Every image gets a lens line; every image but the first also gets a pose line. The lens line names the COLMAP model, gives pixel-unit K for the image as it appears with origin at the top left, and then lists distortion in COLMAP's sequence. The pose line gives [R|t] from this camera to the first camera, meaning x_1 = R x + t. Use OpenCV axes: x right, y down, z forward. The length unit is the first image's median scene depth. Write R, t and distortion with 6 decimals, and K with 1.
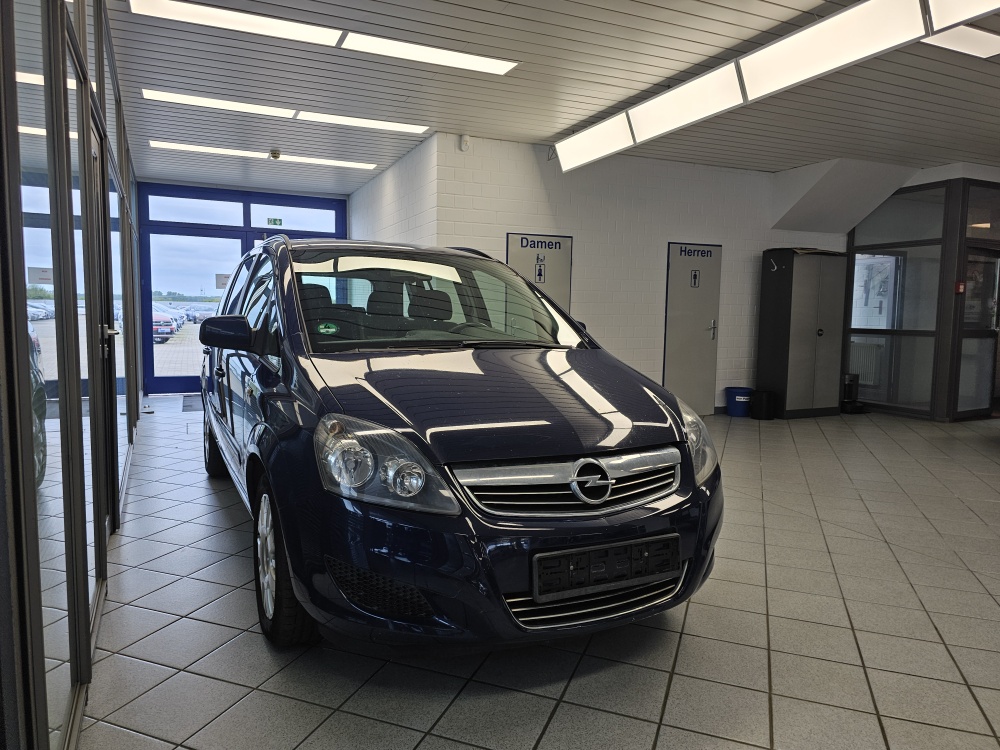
lens RADIAL K [[670.8, 0, 500.0], [0, 670.8, 368.6], [0, 0, 1]] dist [0.100591, -0.141671]
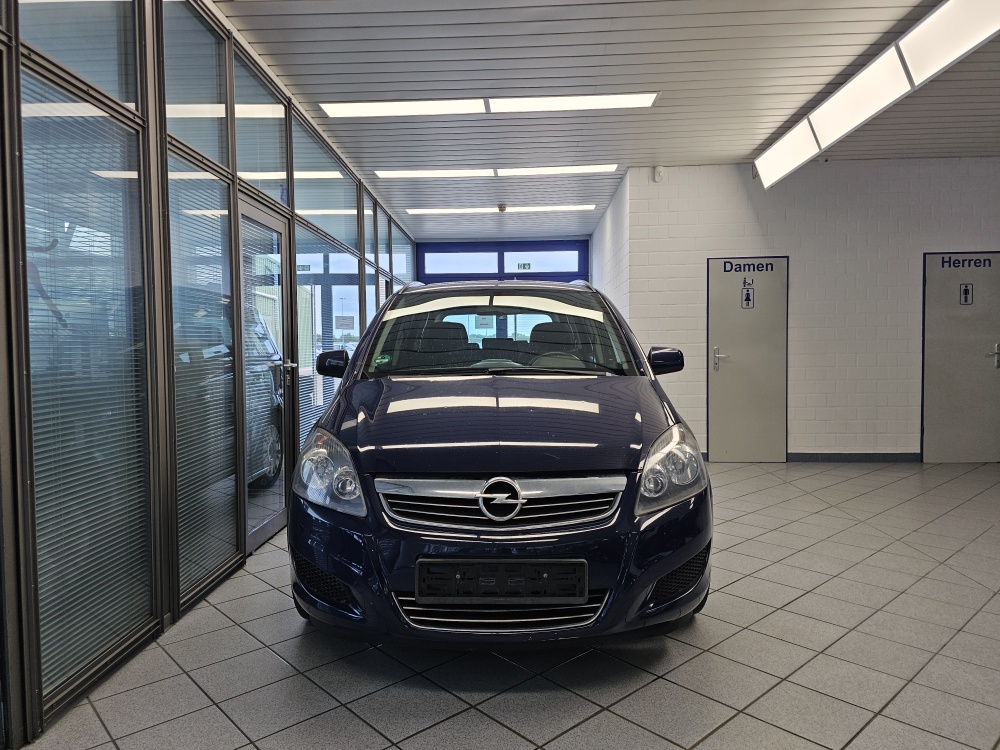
lens RADIAL K [[677.2, 0, 500.6], [0, 677.2, 366.0], [0, 0, 1]] dist [0.039920, -0.046185]
pose [[0.891565, -0.012400, -0.452723, 0.228999], [-0.012578, 0.998562, -0.052120, 0.005950], [0.452718, 0.052163, 0.890127, 0.019992]]
